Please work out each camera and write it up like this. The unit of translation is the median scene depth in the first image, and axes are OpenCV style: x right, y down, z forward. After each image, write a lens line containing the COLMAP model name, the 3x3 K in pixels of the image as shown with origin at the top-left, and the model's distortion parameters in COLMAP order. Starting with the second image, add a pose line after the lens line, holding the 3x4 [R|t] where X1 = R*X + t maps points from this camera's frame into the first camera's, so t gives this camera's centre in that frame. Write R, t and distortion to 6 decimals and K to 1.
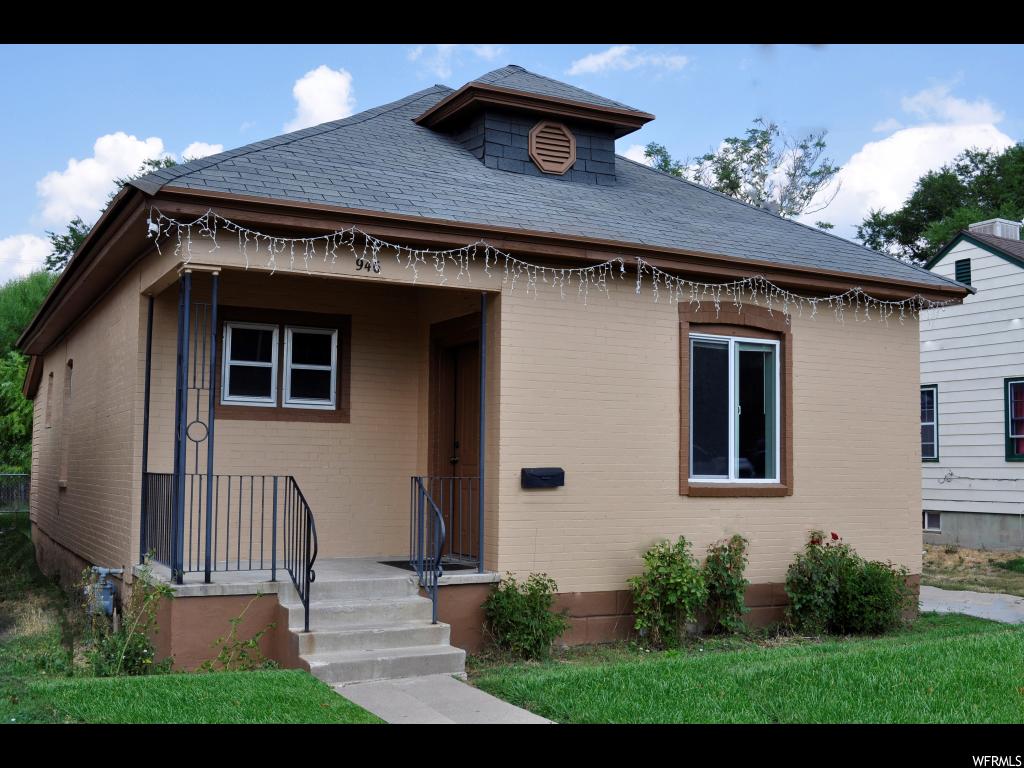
lens RADIAL K [[1097.3, 0, 512.0], [0, 1097.3, 384.0], [0, 0, 1]] dist [-0.014527, 0.004369]
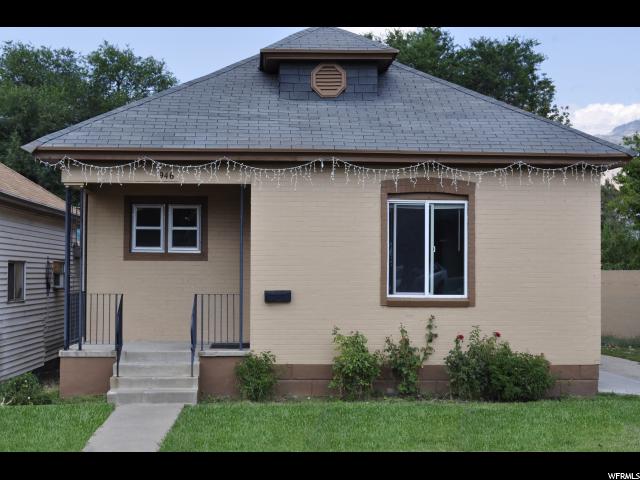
lens RADIAL K [[967.8, 0, 320.0], [0, 967.8, 240.0], [0, 0, 1]] dist [0.022750, -0.003764]
pose [[0.901871, -0.019884, -0.431548, 0.659685], [0.038276, 0.998689, 0.033975, -0.040781], [0.430307, -0.047159, 0.901450, -0.264628]]
